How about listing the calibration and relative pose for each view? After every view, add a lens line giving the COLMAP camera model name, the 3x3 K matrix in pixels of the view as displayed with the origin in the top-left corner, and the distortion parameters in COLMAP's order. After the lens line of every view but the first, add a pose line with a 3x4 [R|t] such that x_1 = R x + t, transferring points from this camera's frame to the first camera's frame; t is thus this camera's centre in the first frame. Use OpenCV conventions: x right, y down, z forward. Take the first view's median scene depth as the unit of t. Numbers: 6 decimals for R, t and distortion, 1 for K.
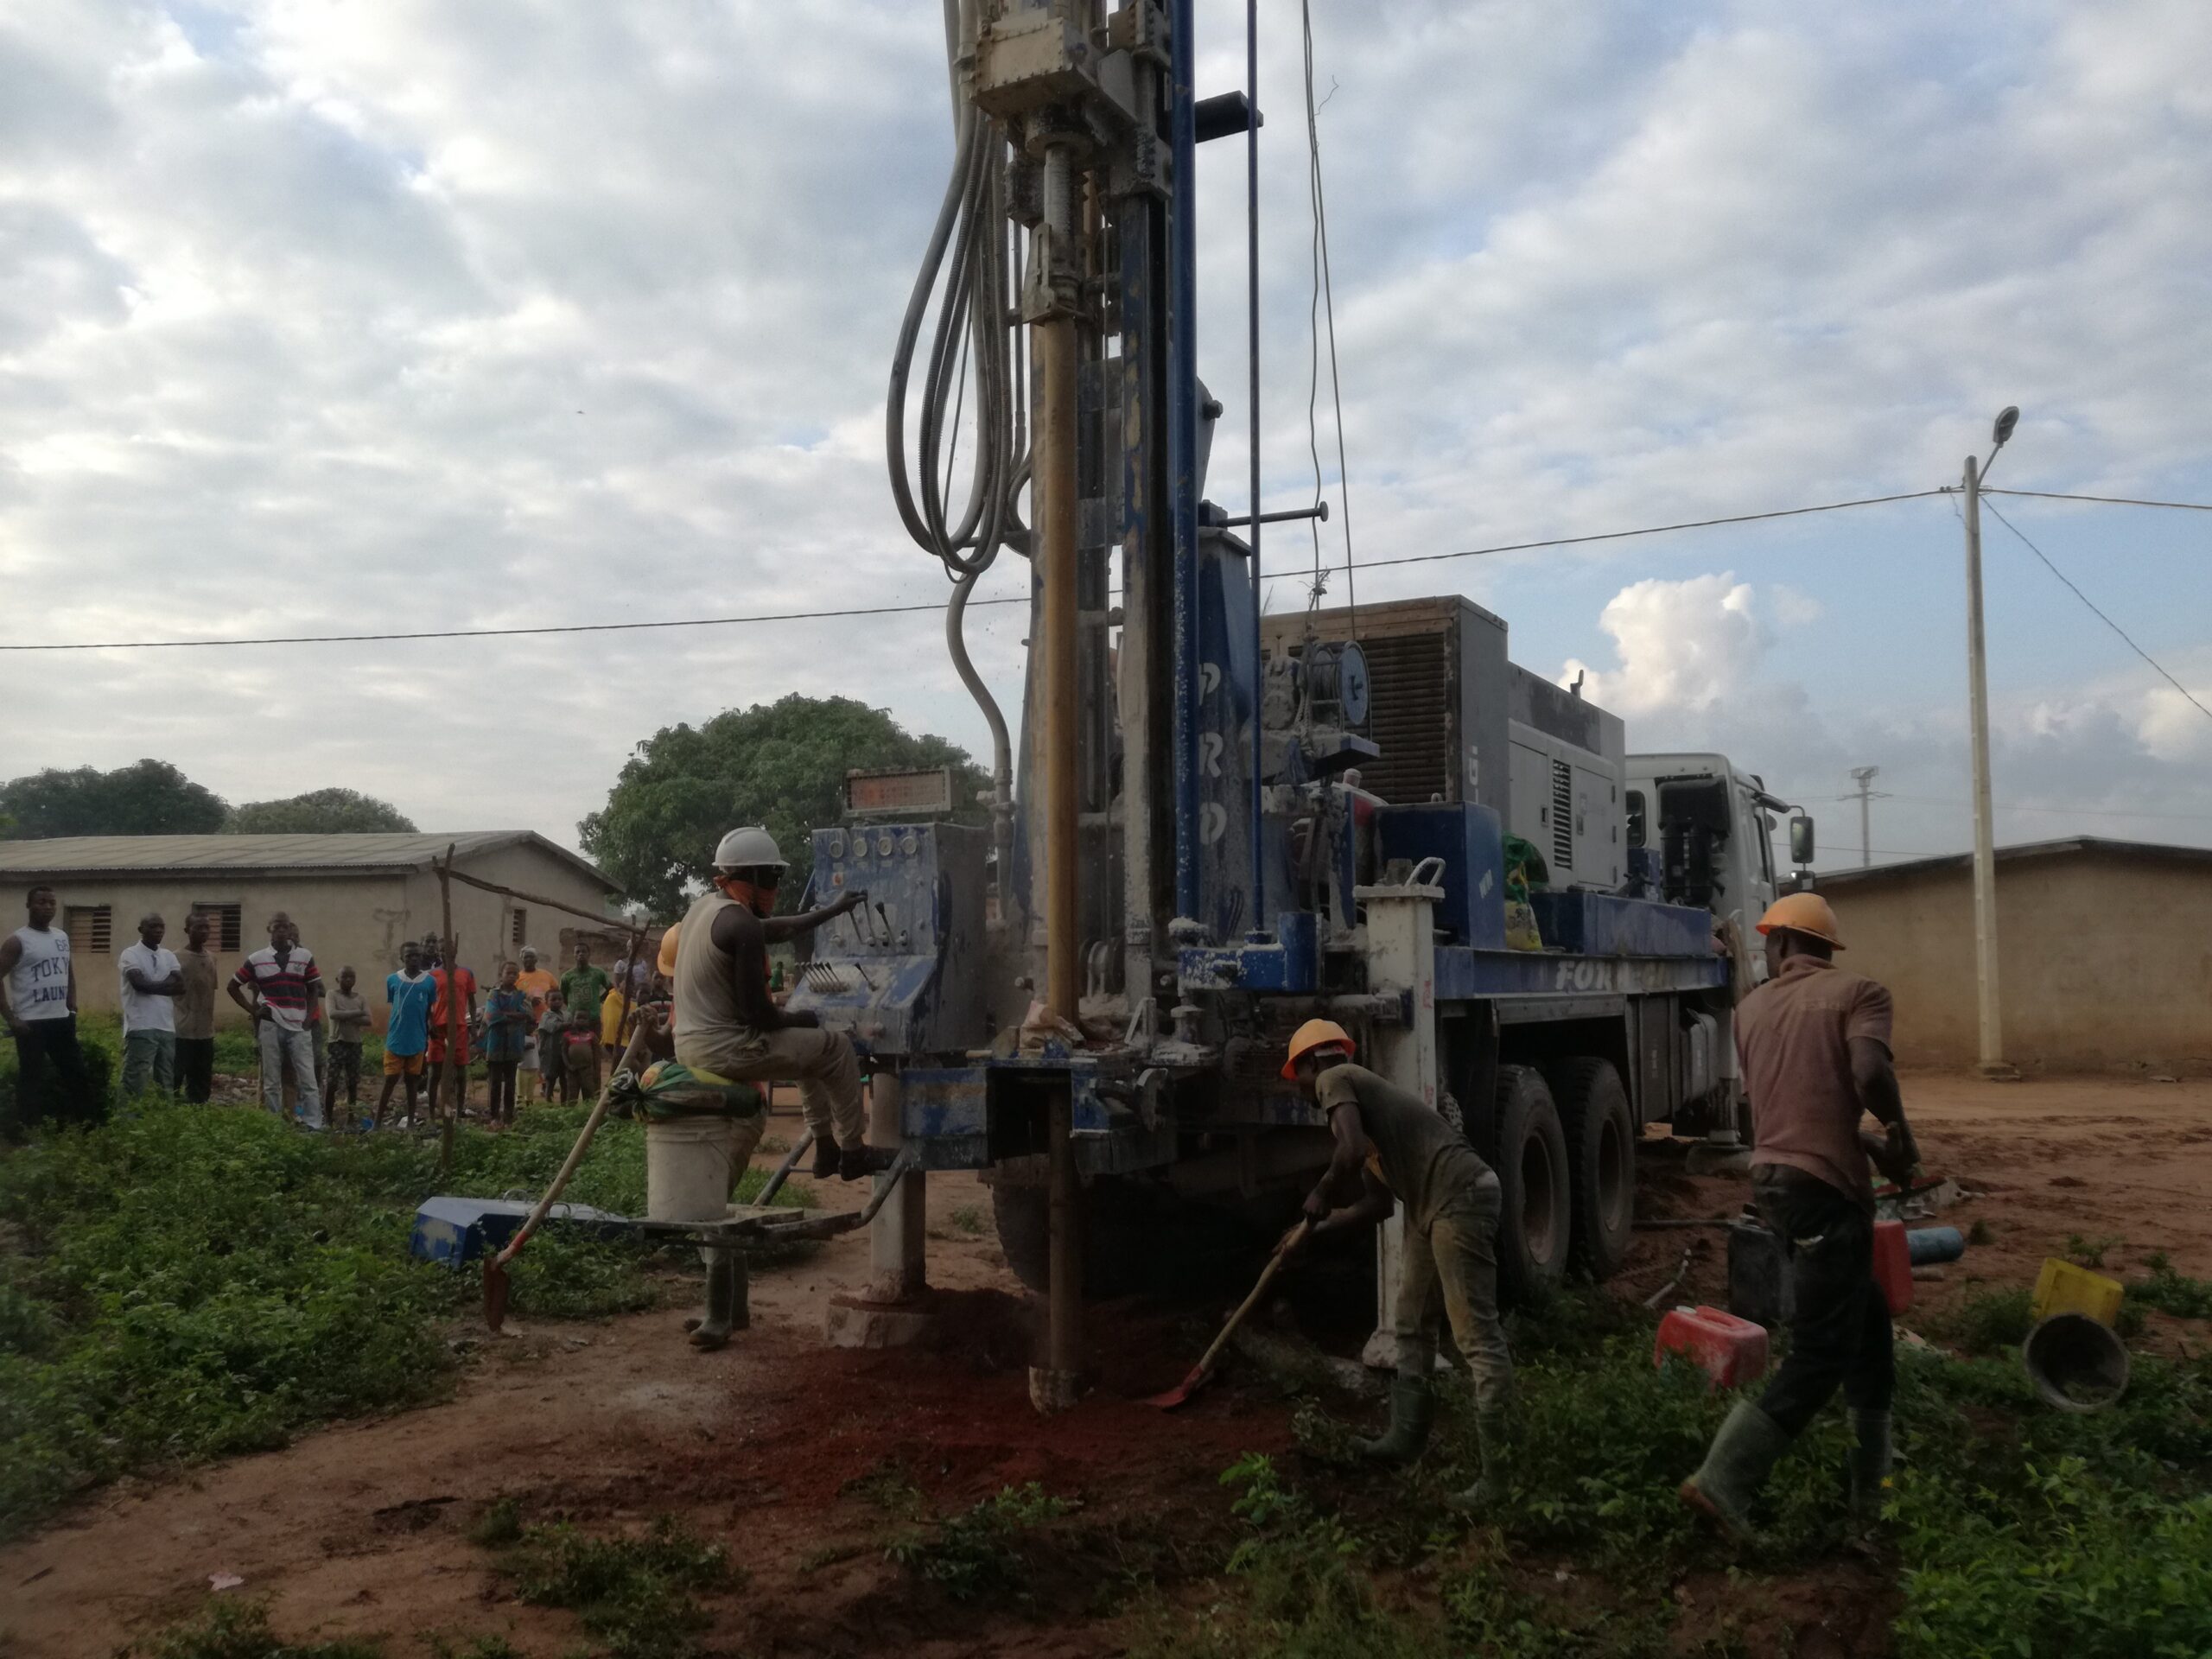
lens RADIAL K [[1781.9, 0, 1104.2], [0, 1781.9, 869.9], [0, 0, 1]] dist [0.068498, -0.109923]
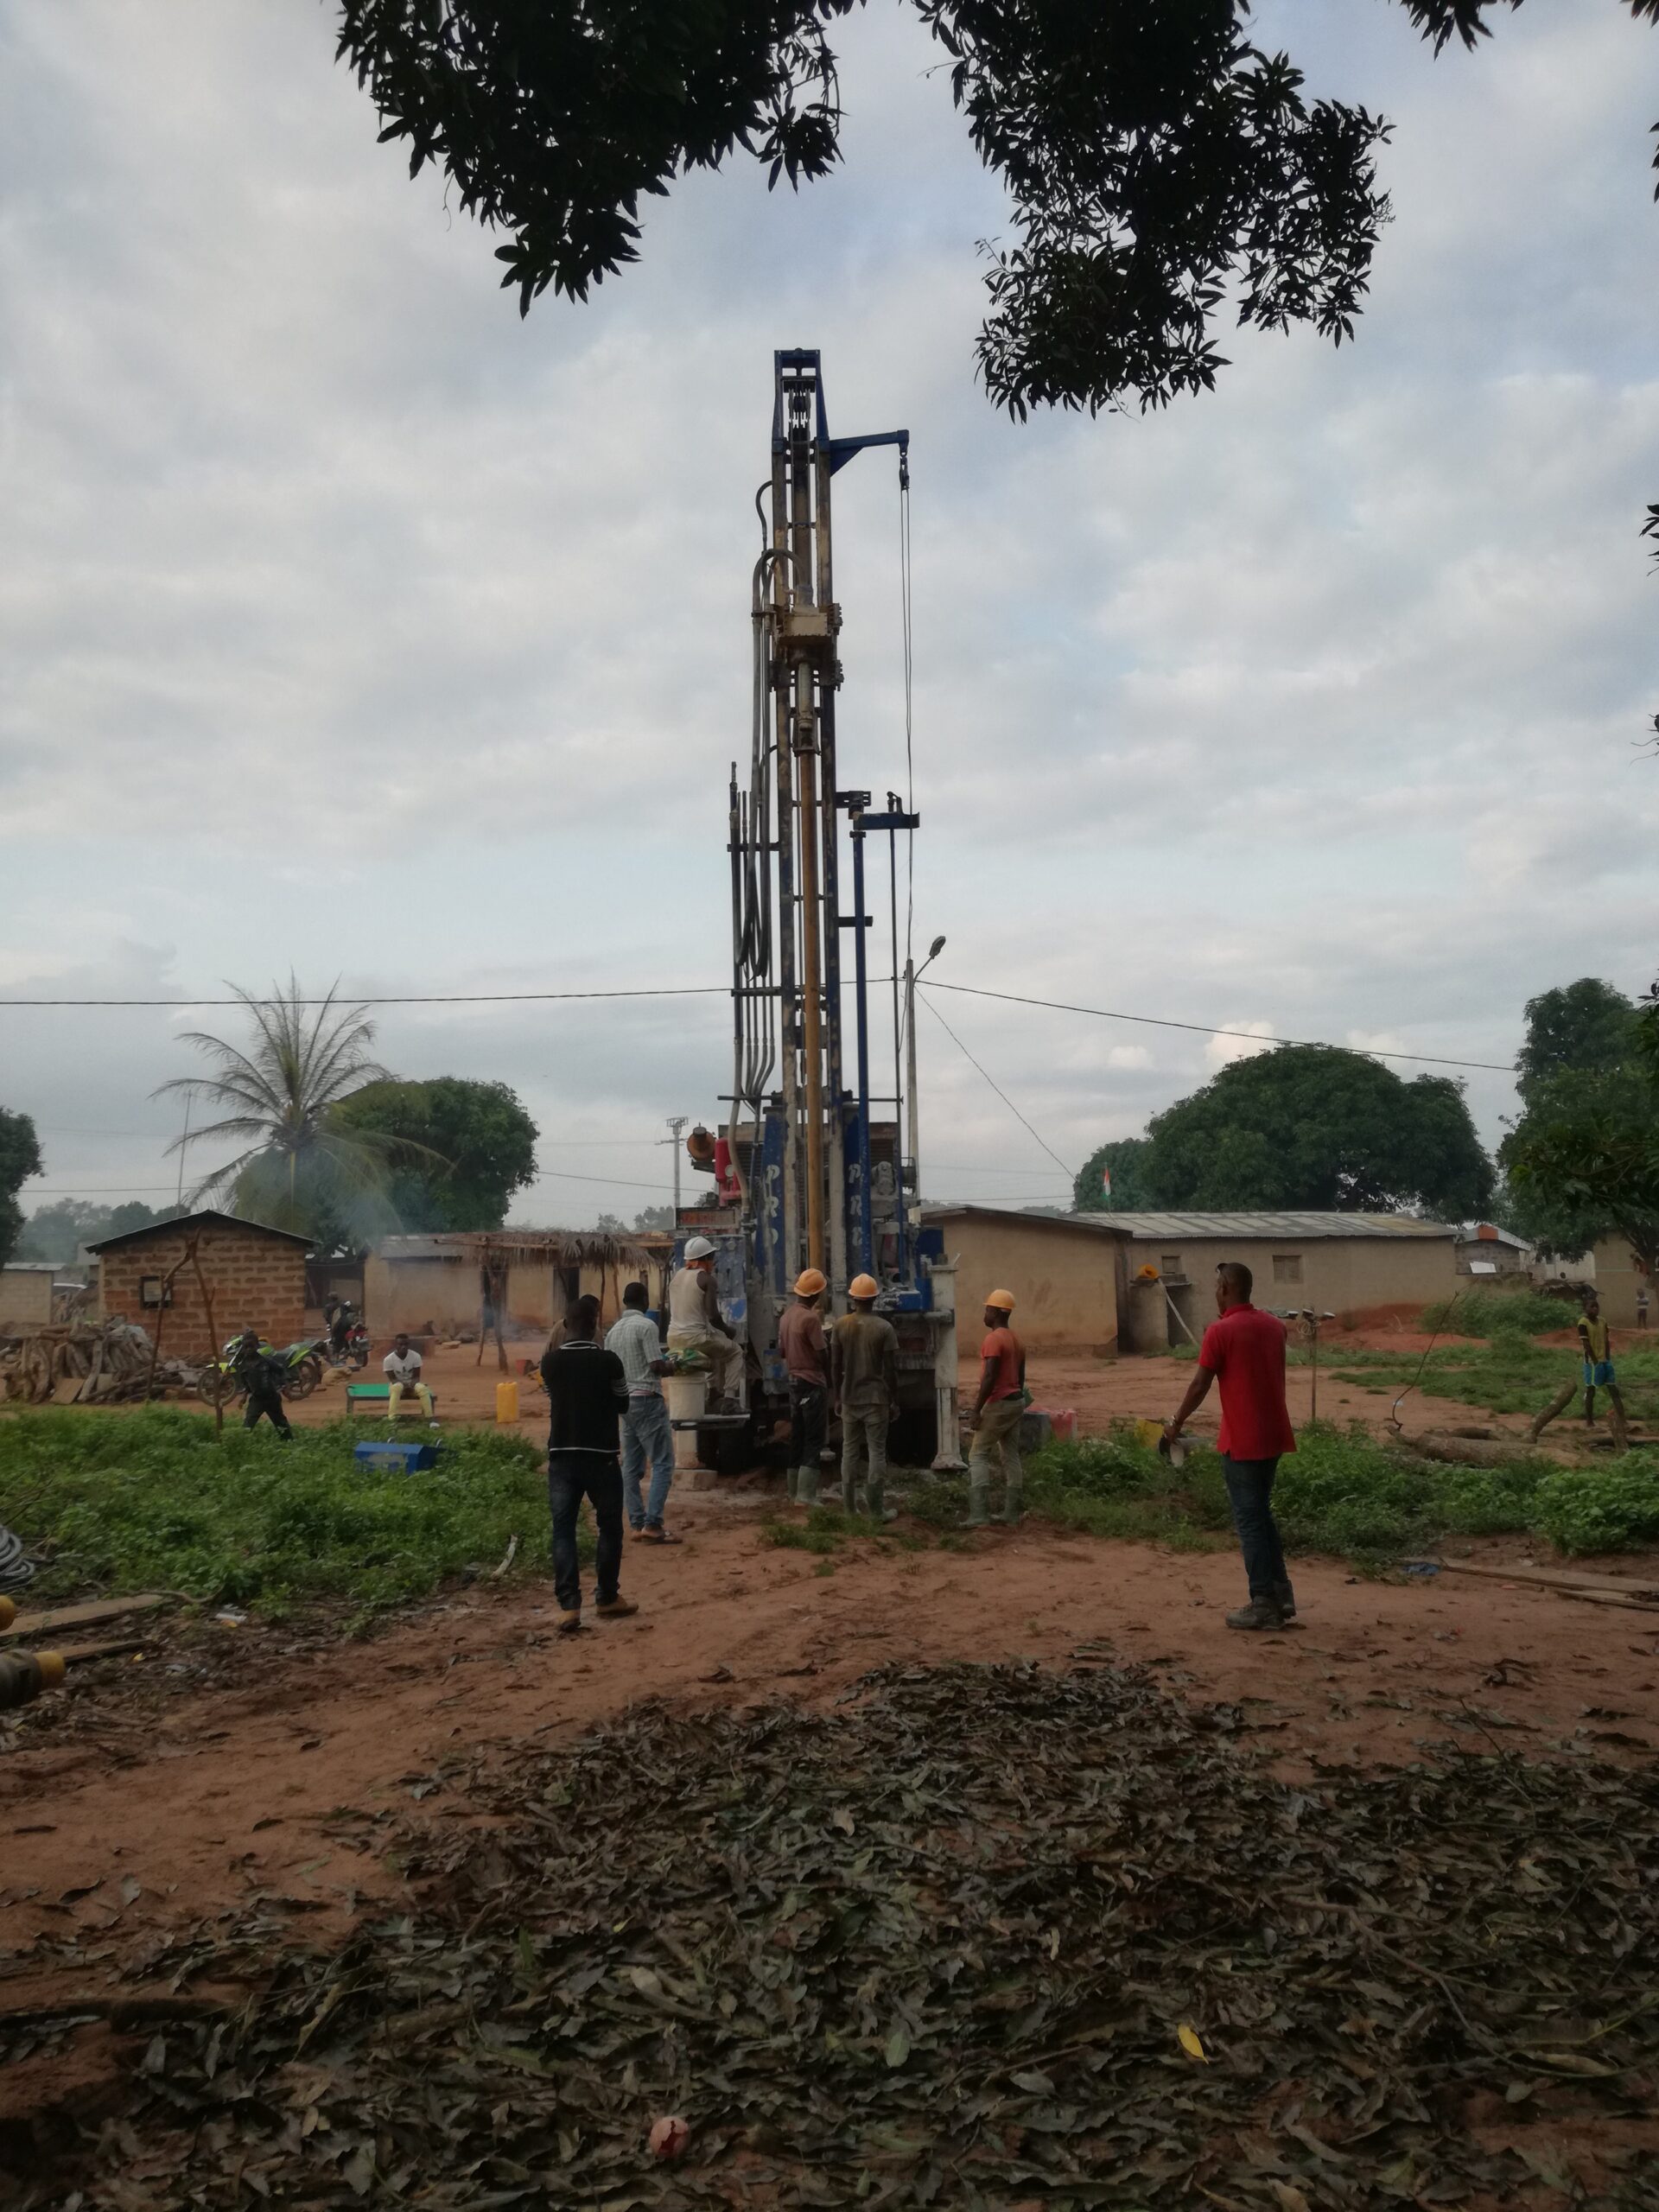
lens RADIAL K [[1768.7, 0, 826.1], [0, 1768.7, 1103.0], [0, 0, 1]] dist [0.073744, -0.003556]
pose [[0.867290, 0.039784, 0.496210, -1.066366], [-0.014845, 0.998425, -0.054102, -0.071212], [-0.497581, 0.039556, 0.866515, -0.895434]]
